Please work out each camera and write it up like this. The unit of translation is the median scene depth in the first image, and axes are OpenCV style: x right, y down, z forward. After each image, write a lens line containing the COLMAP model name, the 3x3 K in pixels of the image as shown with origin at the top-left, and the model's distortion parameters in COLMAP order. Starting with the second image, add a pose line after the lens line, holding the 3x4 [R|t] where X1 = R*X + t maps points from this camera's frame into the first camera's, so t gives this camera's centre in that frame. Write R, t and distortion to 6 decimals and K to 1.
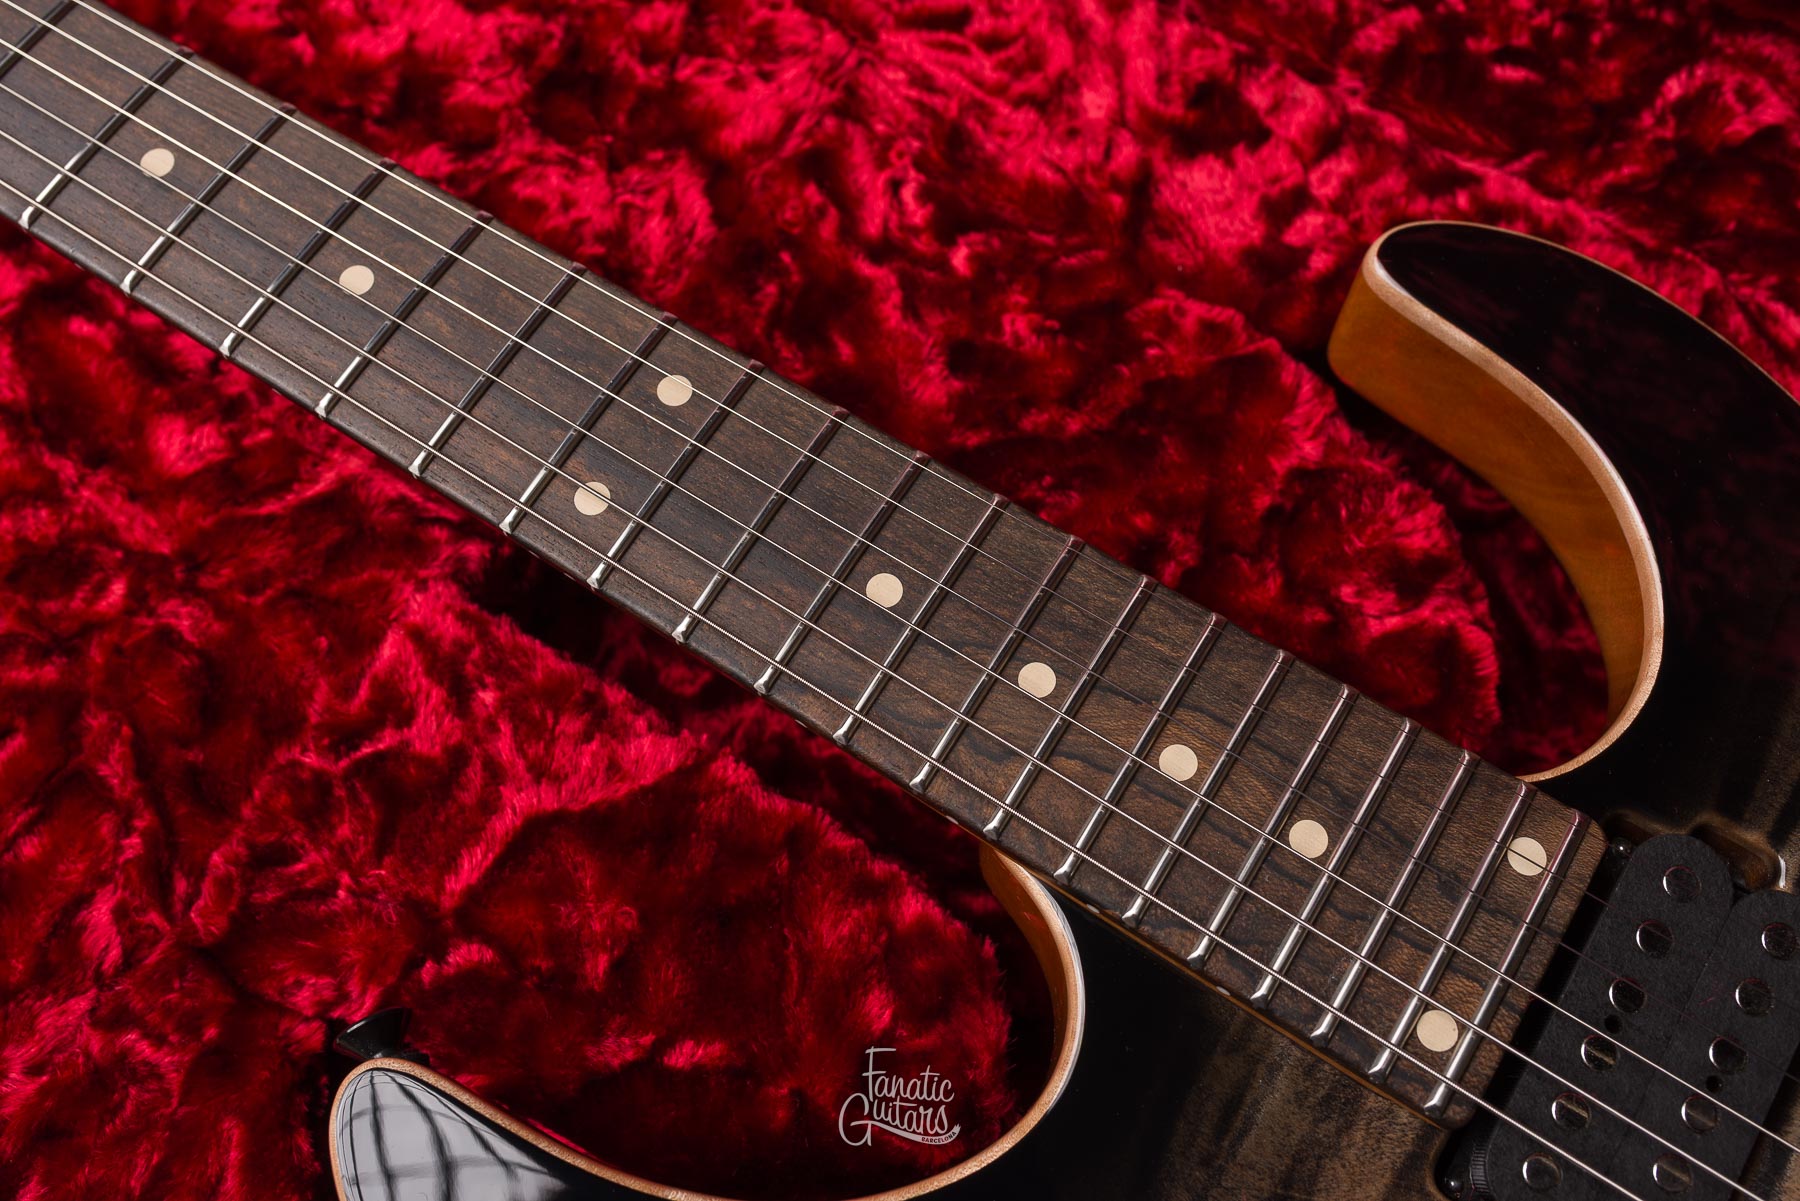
lens RADIAL K [[1803.6, 0, 900.9], [0, 1803.6, 595.2], [0, 0, 1]] dist [0.005376, -0.010695]
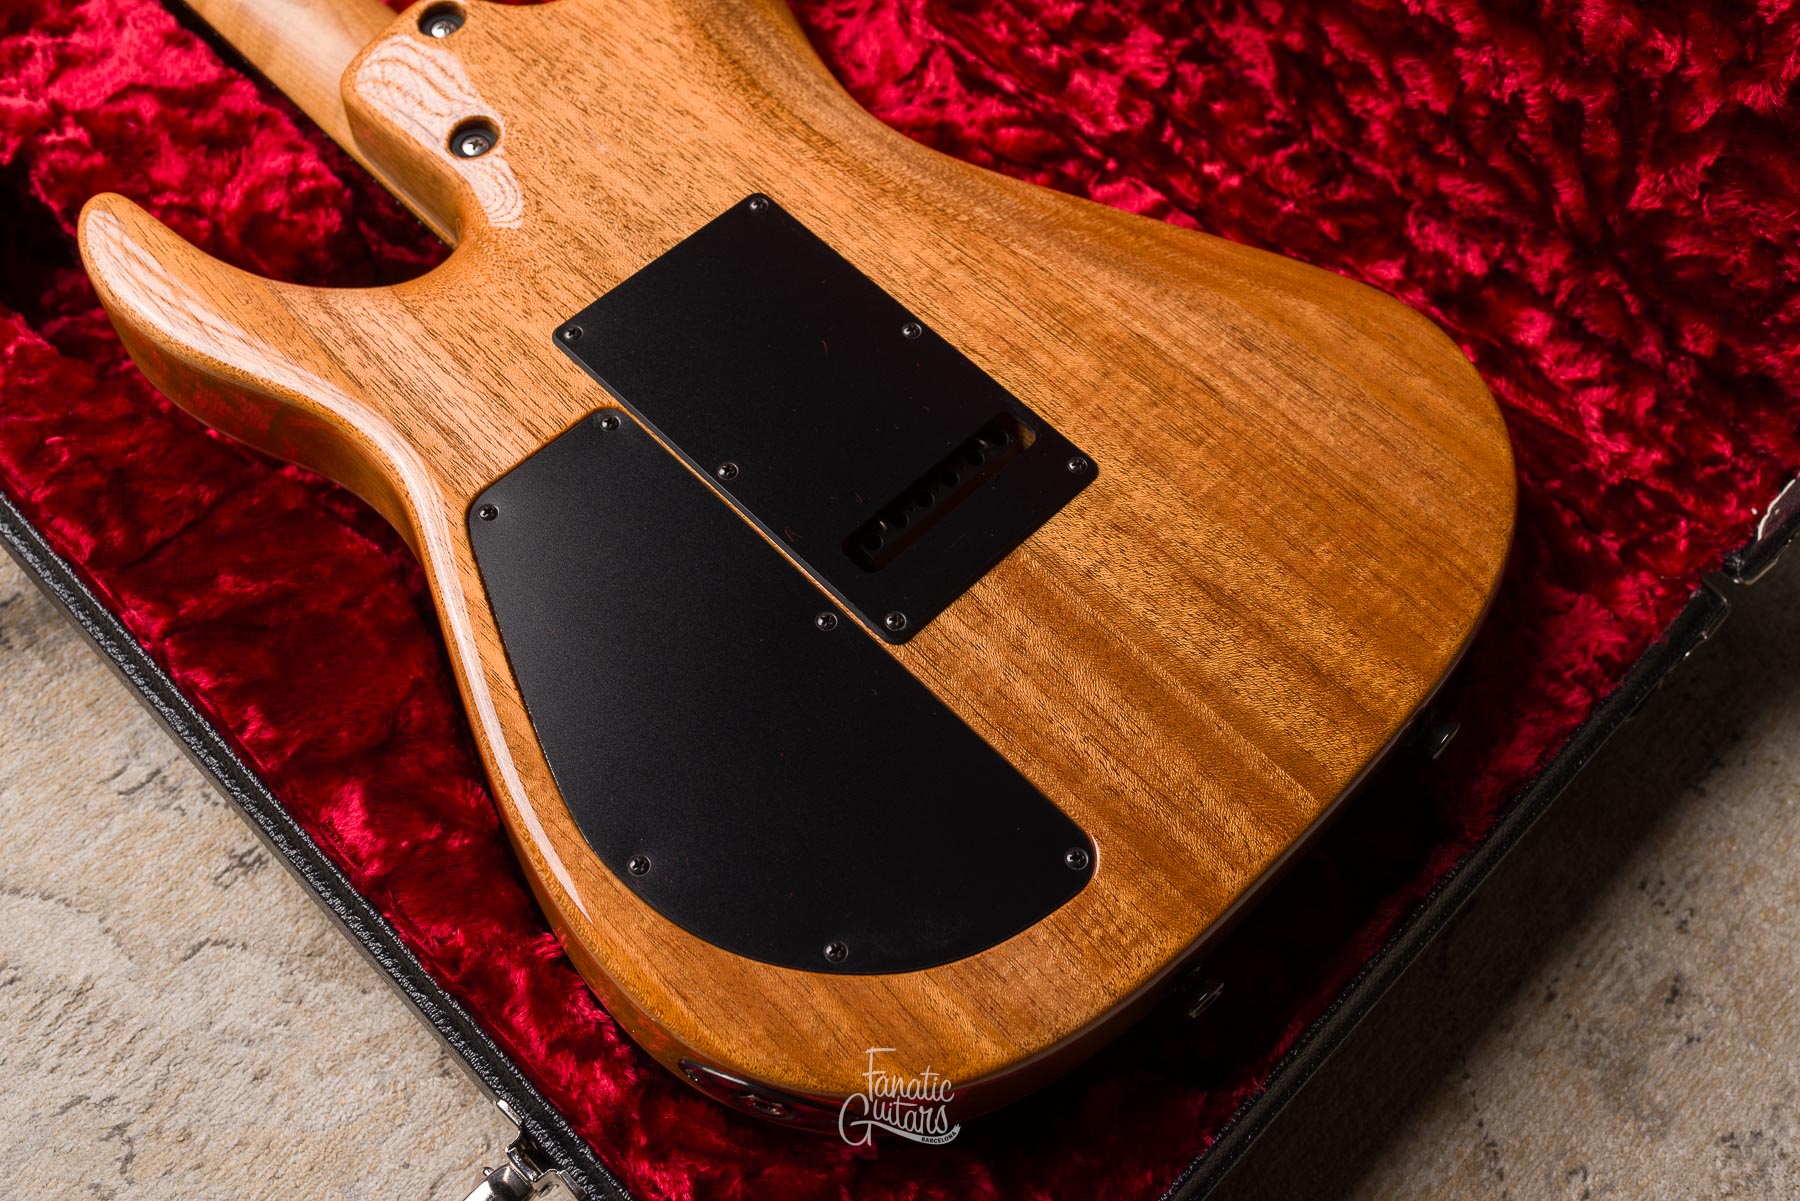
lens RADIAL K [[1755.5, 0, 899.9], [0, 1755.5, 600.4], [0, 0, 1]] dist [-0.002231, 0.000870]
pose [[0.974567, 0.220439, -0.040328, 0.667631], [-0.223893, 0.965460, -0.133261, 0.623653], [0.009559, 0.138901, 0.990260, -0.616163]]
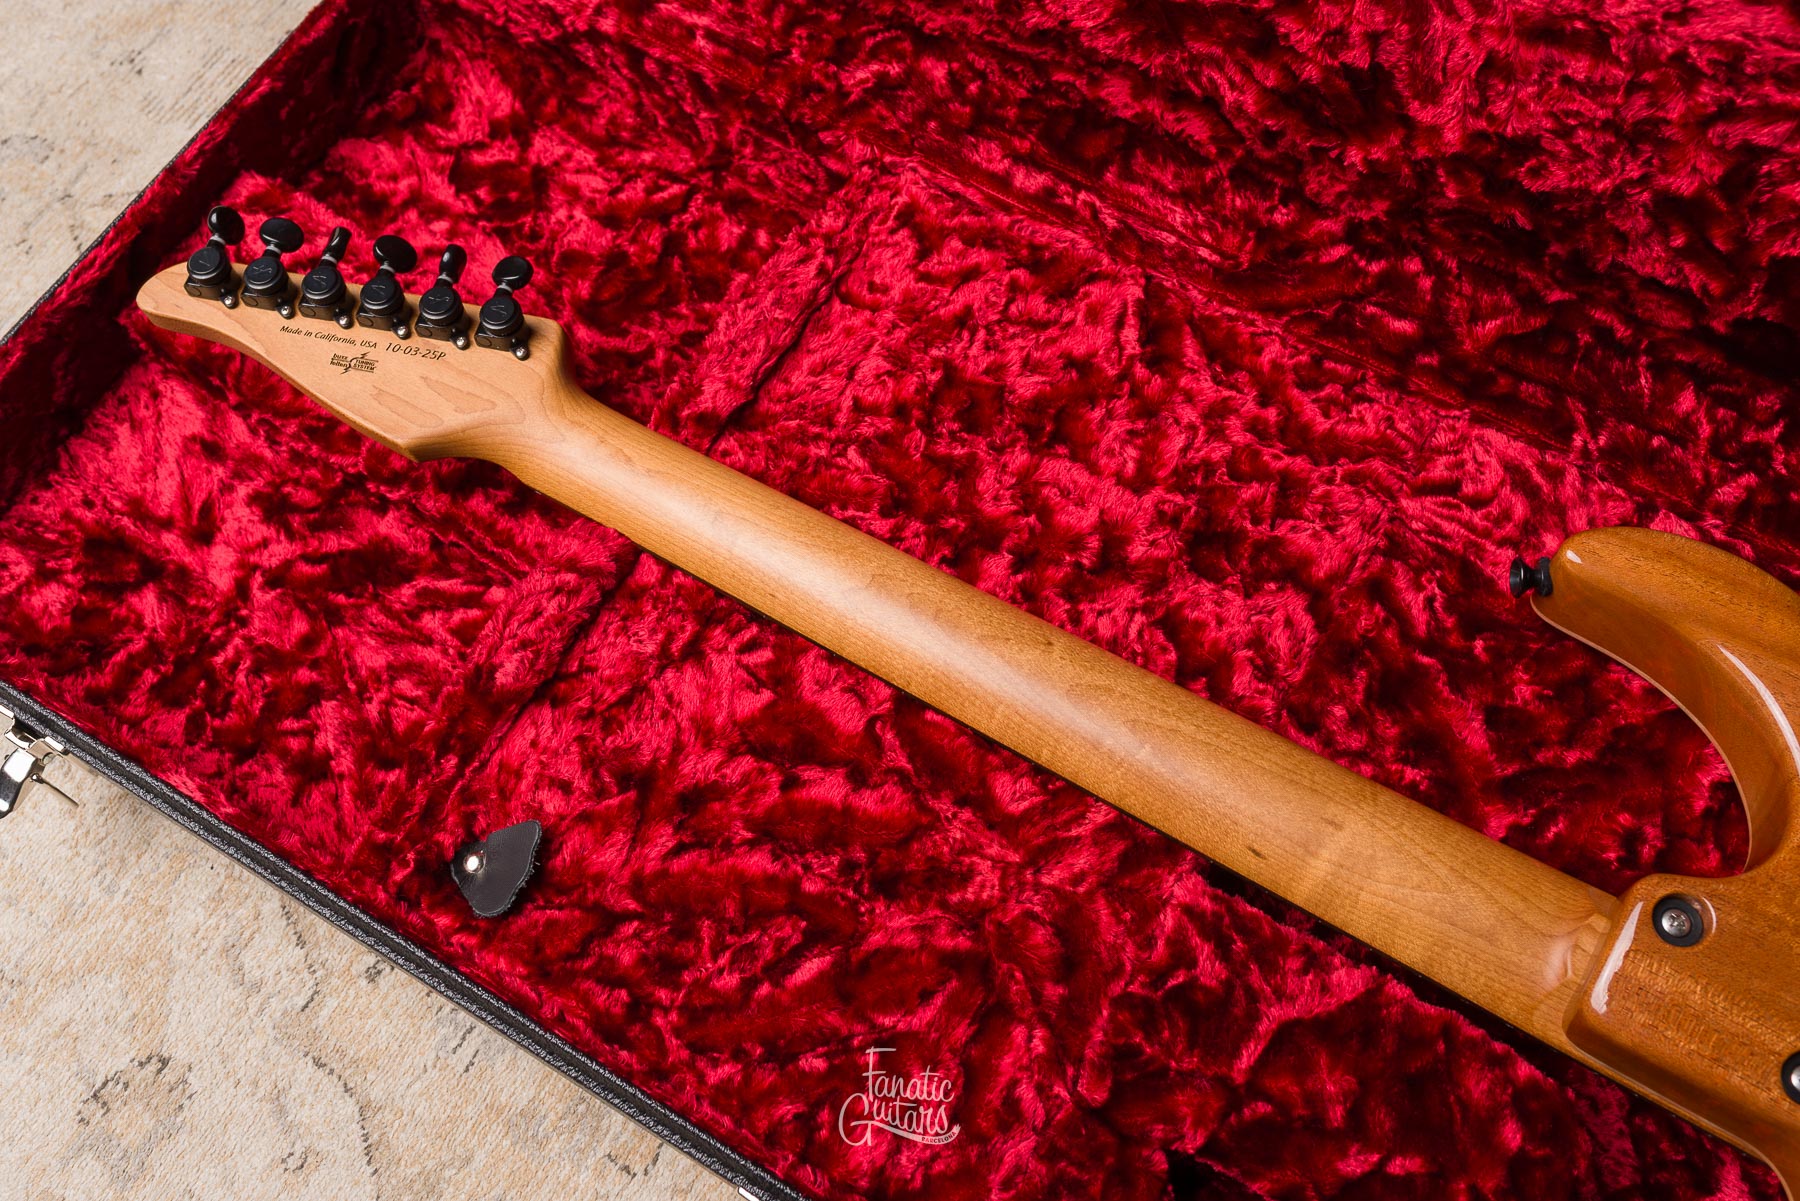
lens RADIAL K [[1734.7, 0, 901.2], [0, 1734.7, 599.2], [0, 0, 1]] dist [-0.004472, 0.005288]
pose [[0.998263, -0.042535, -0.040758, -0.424437], [0.040009, 0.997341, -0.060905, -0.163519], [0.043240, 0.059169, 0.997311, -0.563548]]
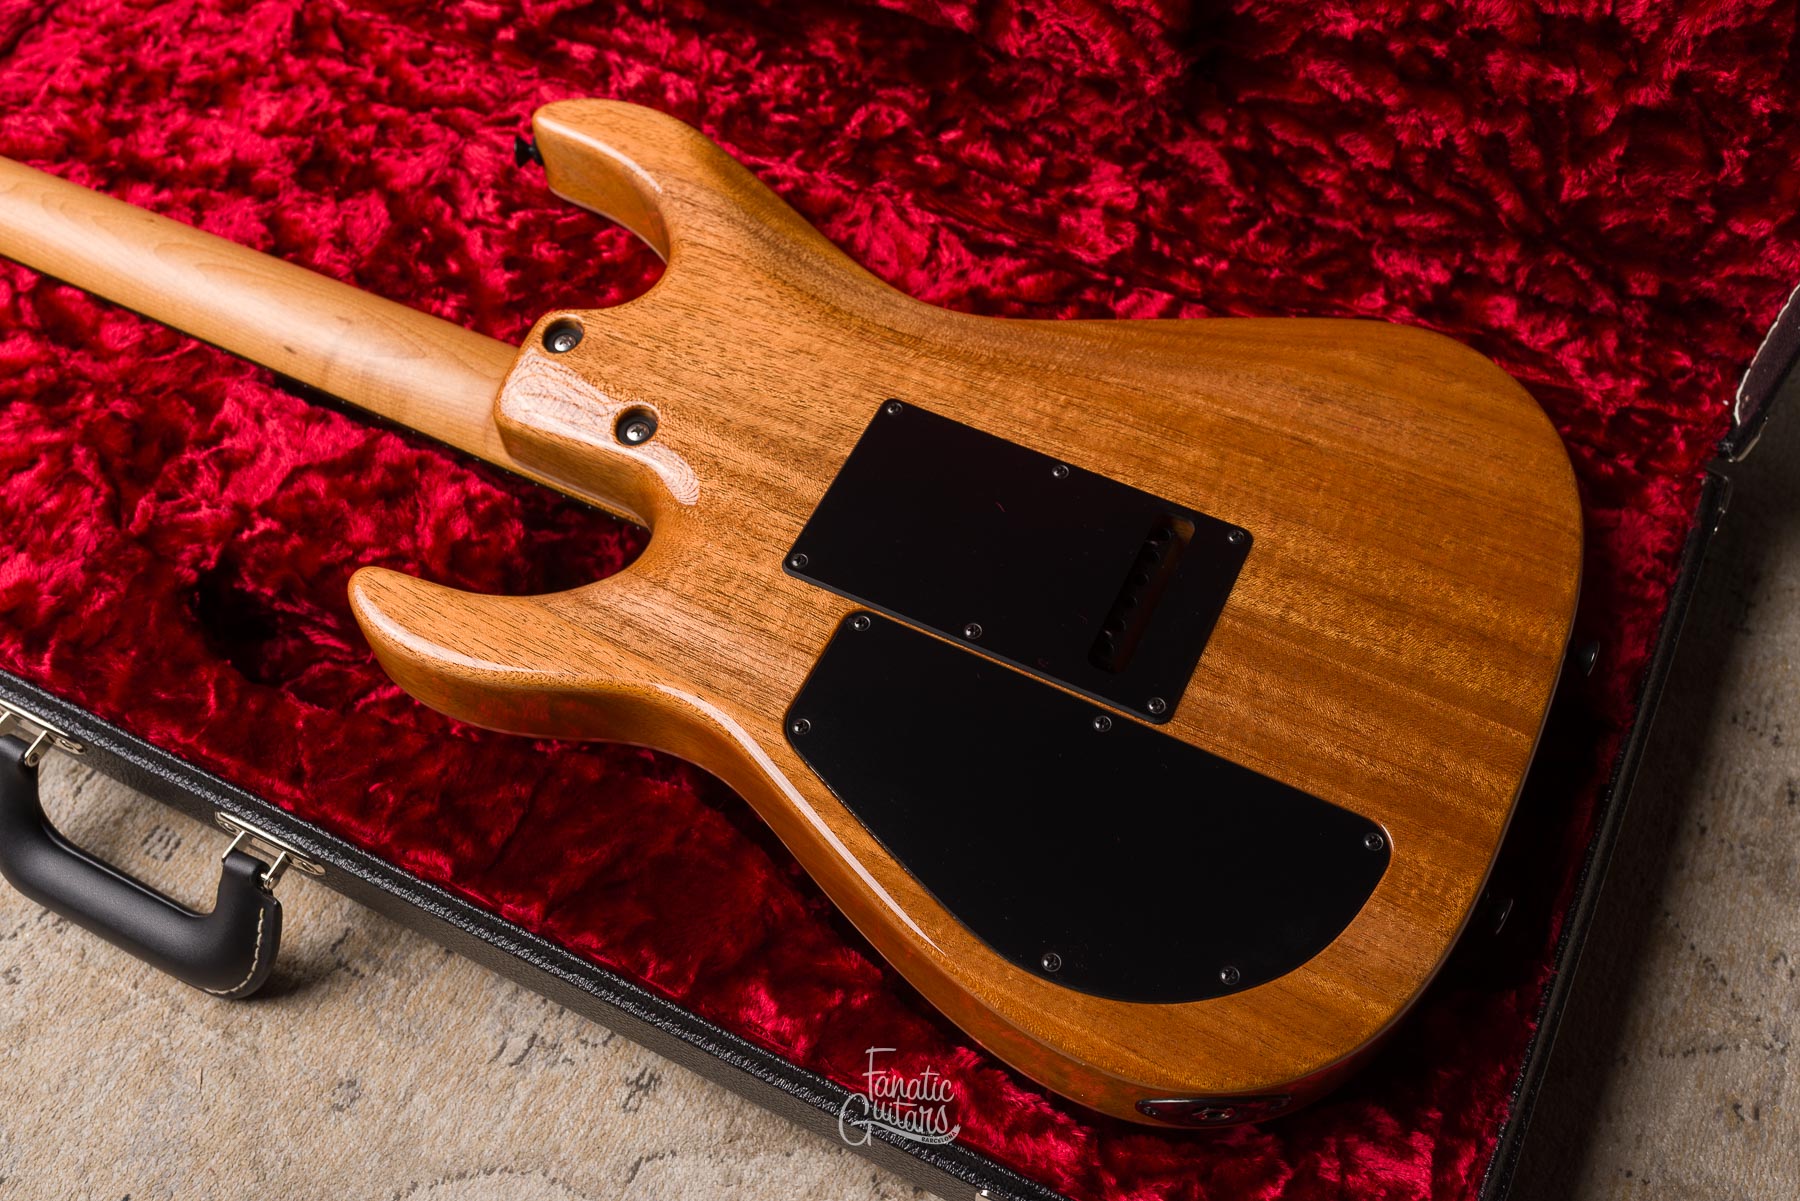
lens RADIAL K [[1742.2, 0, 898.8], [0, 1742.2, 601.1], [0, 0, 1]] dist [-0.003829, 0.003292]
pose [[0.994323, -0.093725, 0.050380, 0.332663], [0.101172, 0.979401, -0.174751, 0.624574], [-0.032964, 0.178856, 0.983323, -0.866842]]
